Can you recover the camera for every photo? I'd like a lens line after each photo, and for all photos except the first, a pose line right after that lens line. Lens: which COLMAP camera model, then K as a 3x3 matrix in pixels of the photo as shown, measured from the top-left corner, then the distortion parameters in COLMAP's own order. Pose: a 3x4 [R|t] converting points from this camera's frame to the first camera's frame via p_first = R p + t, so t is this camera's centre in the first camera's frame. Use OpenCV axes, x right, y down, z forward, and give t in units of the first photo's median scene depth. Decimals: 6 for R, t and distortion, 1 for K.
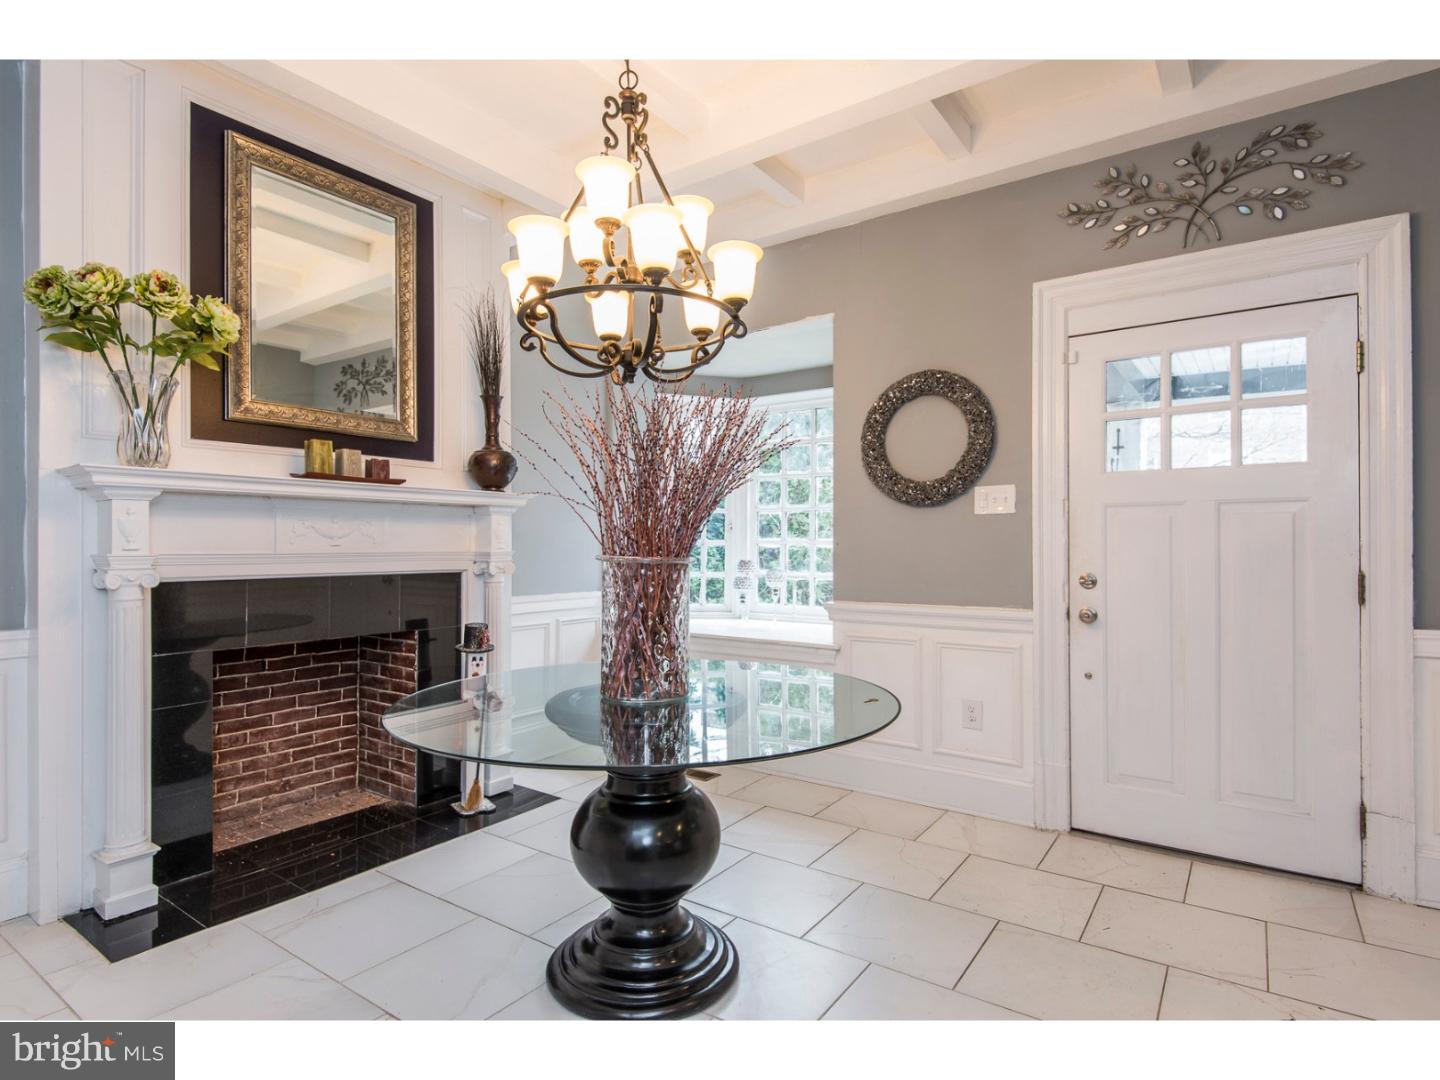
lens RADIAL K [[747.4, 0, 715.9], [0, 747.4, 543.1], [0, 0, 1]] dist [0.018273, -0.001858]
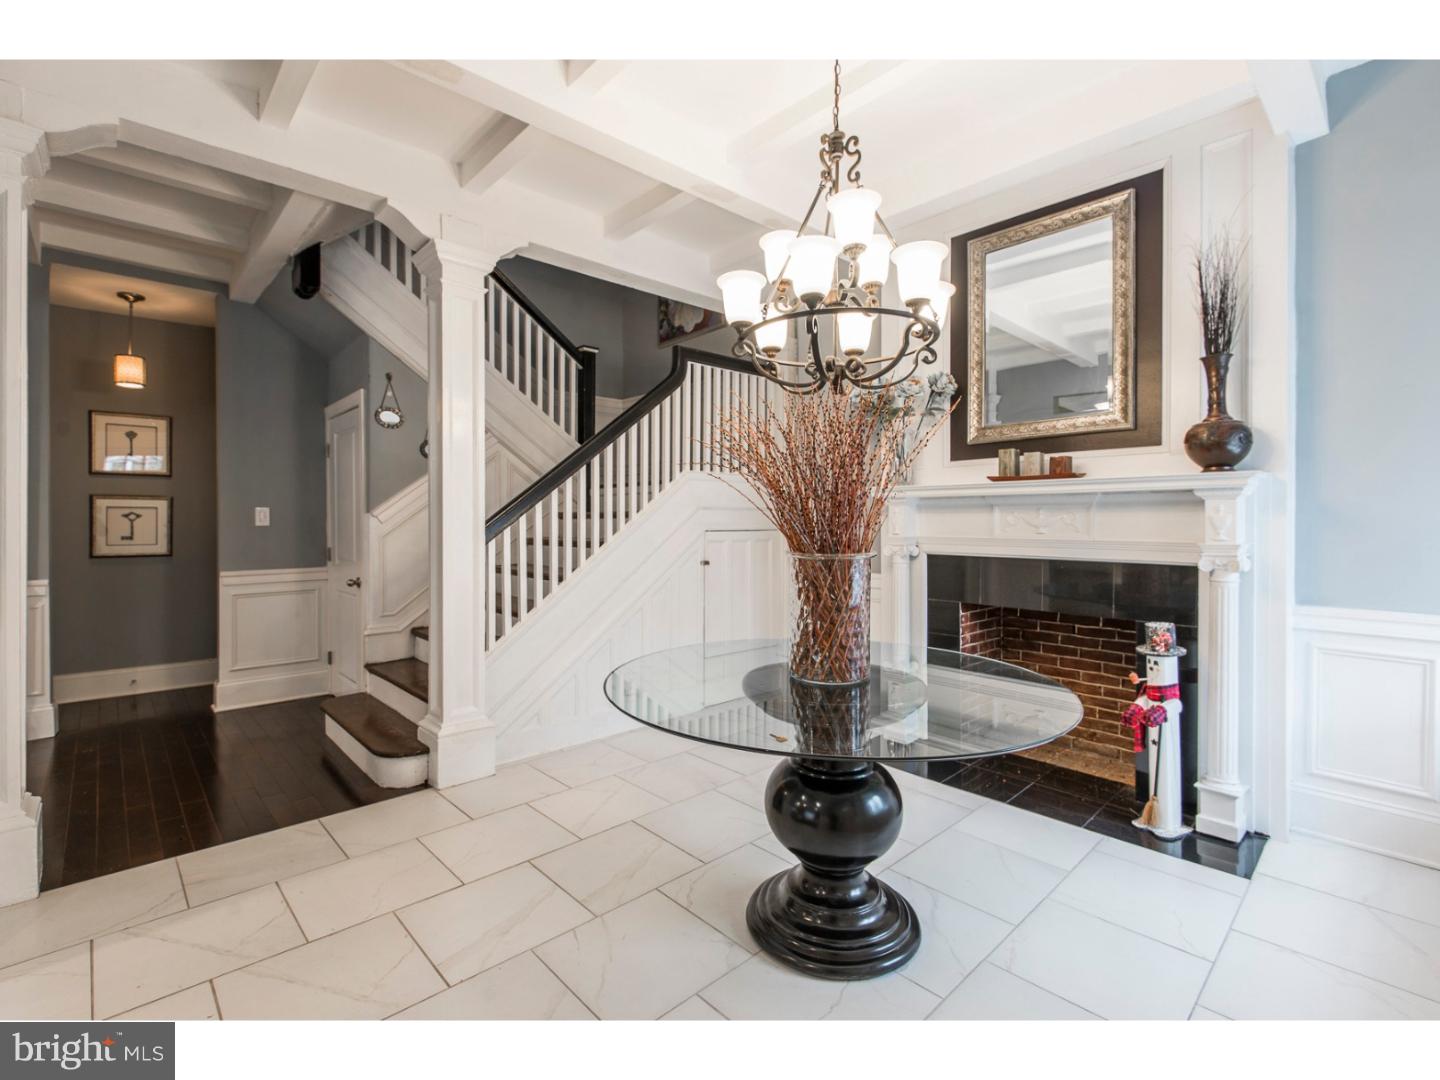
lens RADIAL K [[652.1, 0, 726.4], [0, 652.1, 525.9], [0, 0, 1]] dist [0.016375, -0.007297]
pose [[-0.180276, 0.010566, -0.983559, 0.580034], [0.000468, 0.999943, 0.010656, -0.019074], [0.983616, 0.001461, -0.180270, 0.672974]]
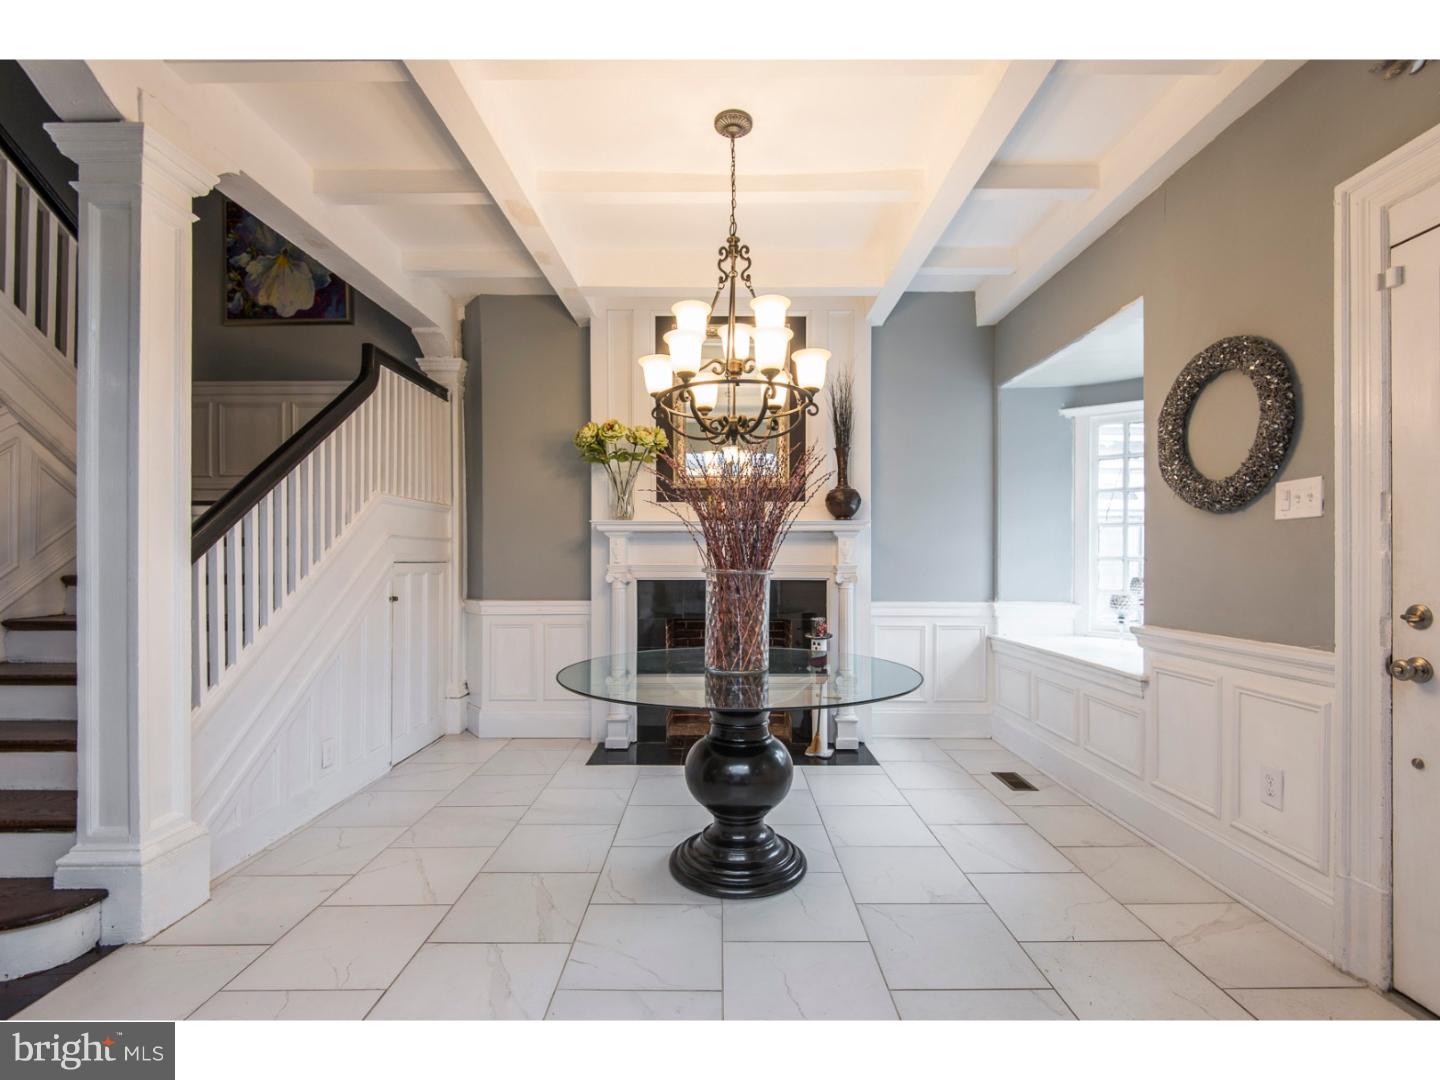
lens RADIAL K [[652.1, 0, 729.4], [0, 652.1, 560.2], [0, 0, 1]] dist [0.016375, -0.007297]
pose [[0.591611, 0.000383, -0.806223, 0.574105], [-0.000398, 1.000000, 0.000183, 0.001872], [0.806223, 0.000212, 0.591612, 0.179849]]
